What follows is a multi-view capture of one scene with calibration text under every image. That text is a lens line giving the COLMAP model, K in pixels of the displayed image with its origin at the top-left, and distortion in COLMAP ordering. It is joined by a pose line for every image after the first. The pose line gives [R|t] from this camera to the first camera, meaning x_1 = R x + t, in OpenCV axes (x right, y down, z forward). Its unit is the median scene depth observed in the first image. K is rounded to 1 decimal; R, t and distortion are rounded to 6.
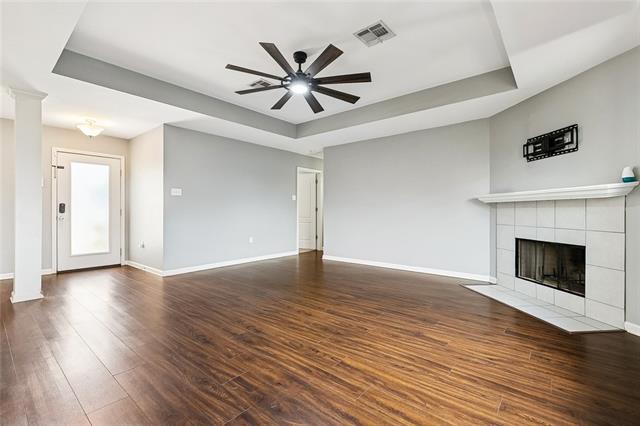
lens RADIAL K [[281.5, 0, 320.0], [0, 281.5, 213.0], [0, 0, 1]] dist [0.000536, -0.000021]
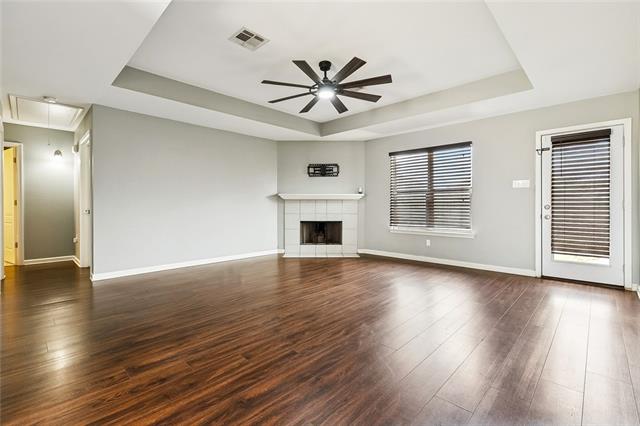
lens RADIAL K [[283.0, 0, 300.6], [0, 283.0, 211.9], [0, 0, 1]] dist [0.000463, 0.000030]
pose [[0.126139, -0.024204, 0.991717, -1.136732], [0.005121, 0.999705, 0.023747, -0.006131], [-0.991999, 0.002083, 0.126225, 0.917248]]
